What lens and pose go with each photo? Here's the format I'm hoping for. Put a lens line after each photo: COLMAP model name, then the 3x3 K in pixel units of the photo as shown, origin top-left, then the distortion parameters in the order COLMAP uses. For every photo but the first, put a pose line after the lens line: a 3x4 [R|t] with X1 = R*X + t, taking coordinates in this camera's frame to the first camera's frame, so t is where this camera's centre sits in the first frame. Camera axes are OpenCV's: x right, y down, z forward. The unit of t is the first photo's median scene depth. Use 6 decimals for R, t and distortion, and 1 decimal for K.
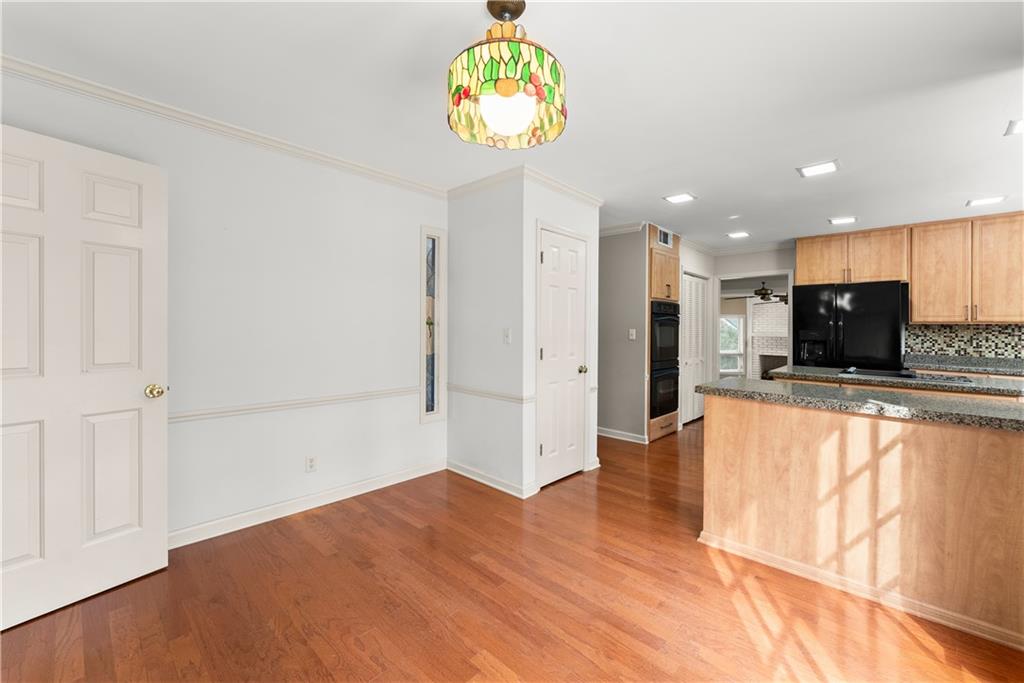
lens RADIAL K [[415.2, 0, 516.1], [0, 415.2, 335.1], [0, 0, 1]] dist [0.000847, 0.000204]
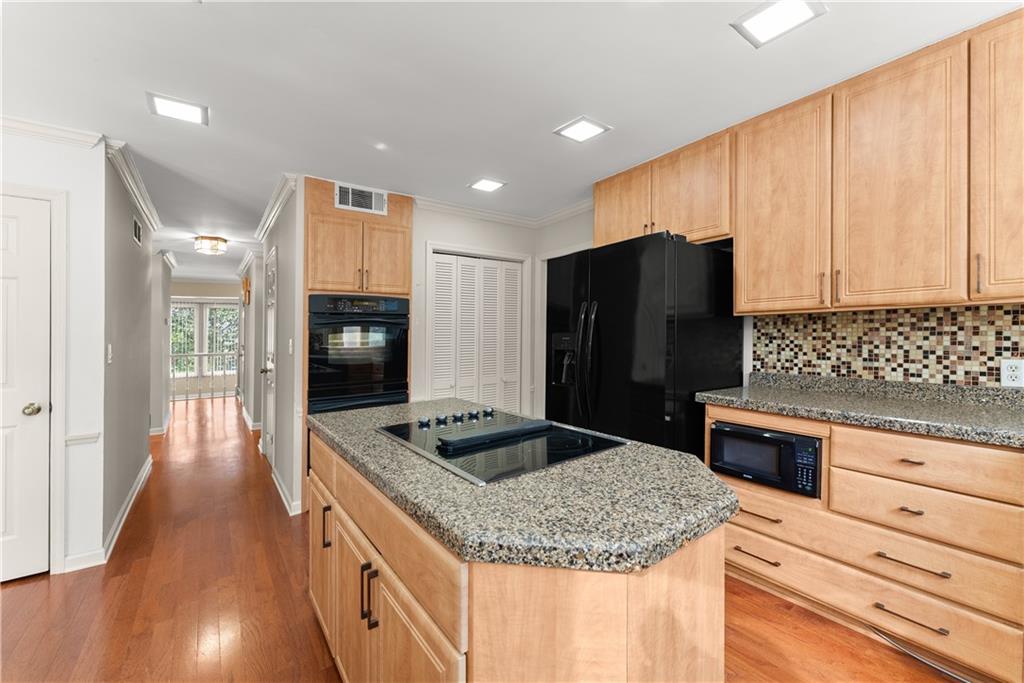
lens RADIAL K [[415.2, 0, 506.4], [0, 415.2, 344.2], [0, 0, 1]] dist [0.000847, 0.000204]
pose [[0.978255, -0.021559, -0.206283, 0.799800], [0.022231, 0.999752, 0.000940, 0.001967], [0.206212, -0.005506, 0.978492, 0.445210]]
